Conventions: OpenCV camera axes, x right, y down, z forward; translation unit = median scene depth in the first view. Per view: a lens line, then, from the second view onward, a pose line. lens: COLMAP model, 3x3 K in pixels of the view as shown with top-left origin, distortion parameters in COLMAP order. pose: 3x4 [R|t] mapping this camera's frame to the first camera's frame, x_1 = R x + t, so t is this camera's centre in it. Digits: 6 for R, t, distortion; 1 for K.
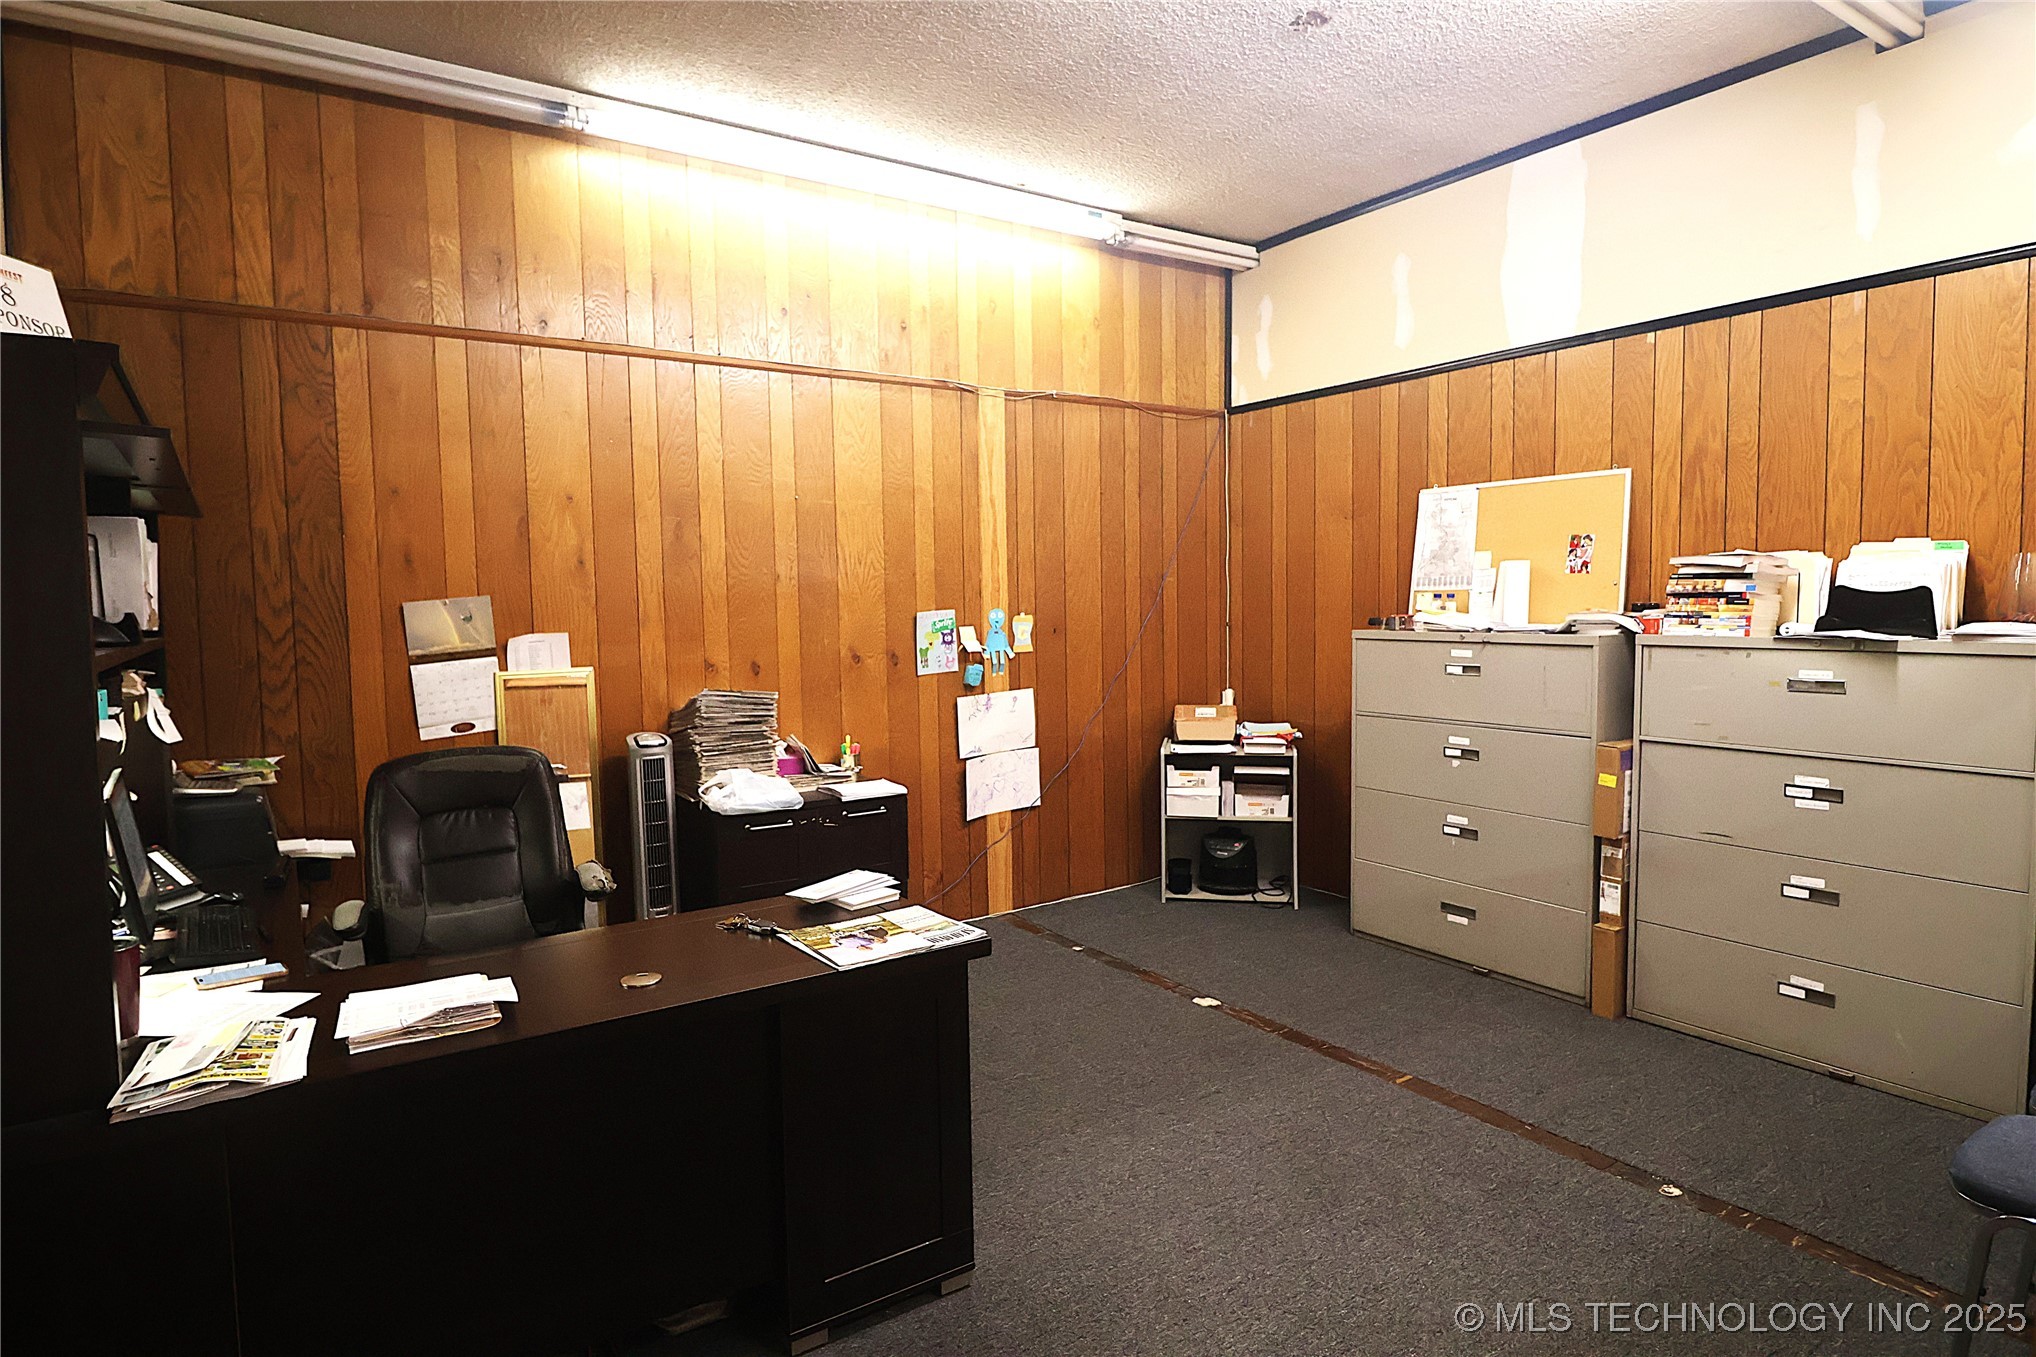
lens RADIAL K [[1117.1, 0, 1021.7], [0, 1117.1, 674.1], [0, 0, 1]] dist [-0.000227, -0.002930]
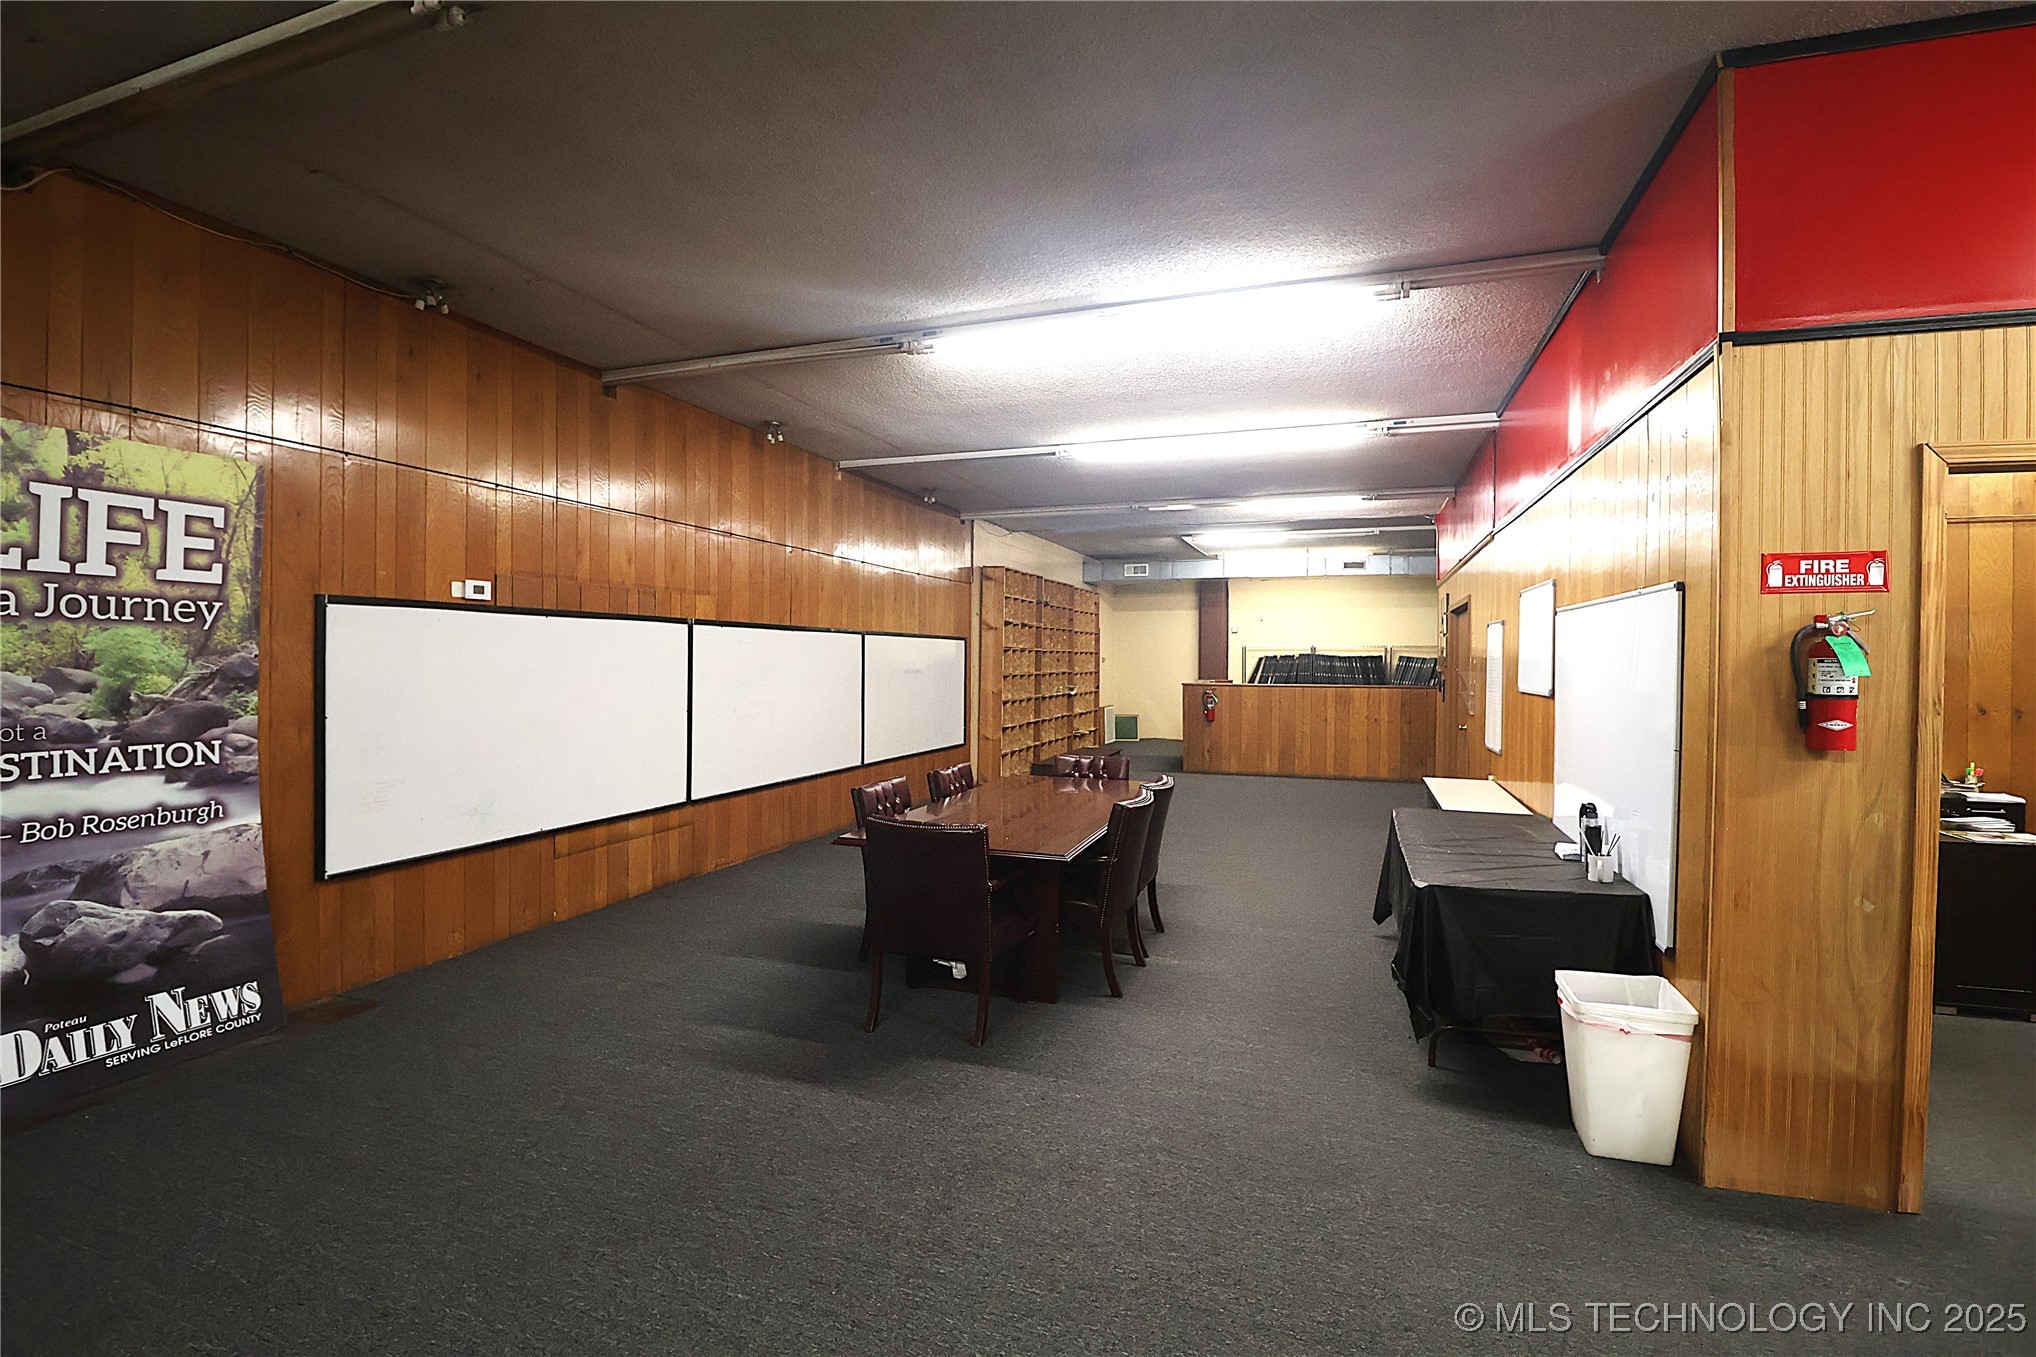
lens RADIAL K [[943.3, 0, 1016.5], [0, 943.3, 671.6], [0, 0, 1]] dist [-0.019074, -0.006379]
pose [[0.582231, 0.027954, -0.812543, 0.091585], [-0.069623, 0.997452, -0.015574, 0.041657], [0.810037, 0.065639, 0.582693, -0.755847]]
